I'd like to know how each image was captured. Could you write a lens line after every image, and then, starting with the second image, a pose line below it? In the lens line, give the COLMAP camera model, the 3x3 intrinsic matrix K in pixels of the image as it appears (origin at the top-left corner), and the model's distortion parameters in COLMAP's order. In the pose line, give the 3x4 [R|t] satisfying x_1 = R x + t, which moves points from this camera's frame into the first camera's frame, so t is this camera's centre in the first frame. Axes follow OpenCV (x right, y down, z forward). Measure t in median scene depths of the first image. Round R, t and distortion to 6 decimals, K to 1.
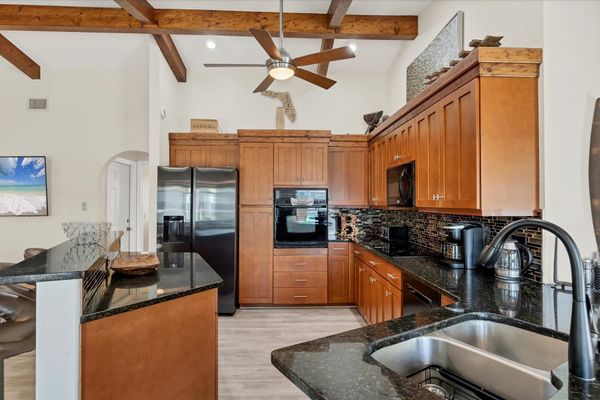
lens RADIAL K [[334.2, 0, 295.0], [0, 334.2, 198.2], [0, 0, 1]] dist [0.014218, -0.000401]
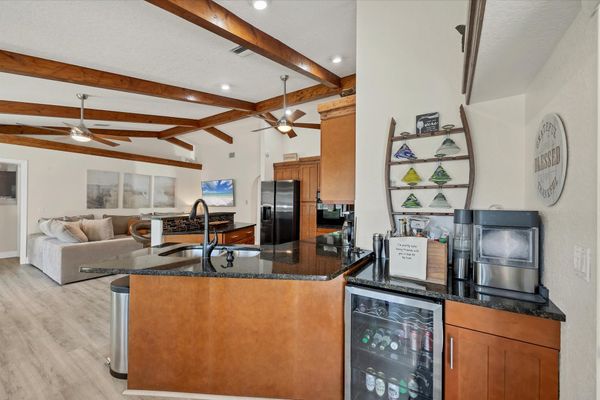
lens RADIAL K [[235.4, 0, 292.1], [0, 235.4, 207.8], [0, 0, 1]] dist [-0.002637, 0.000029]
pose [[0.817523, 0.016037, -0.575673, 0.503488], [0.000642, 0.999586, 0.028759, 0.017338], [0.575896, -0.023881, 0.817174, -0.020771]]
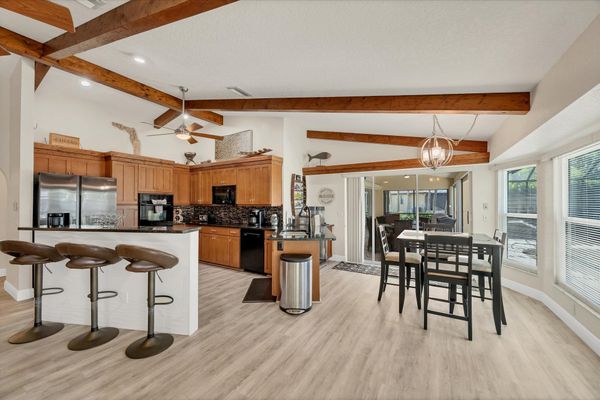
lens RADIAL K [[235.4, 0, 300.5], [0, 235.4, 199.7], [0, 0, 1]] dist [-0.002637, 0.000029]
pose [[0.531377, 0.005355, 0.847119, -0.607127], [-0.009503, 0.999955, -0.000360, -0.006660], [-0.847082, -0.007859, 0.531404, -0.222181]]
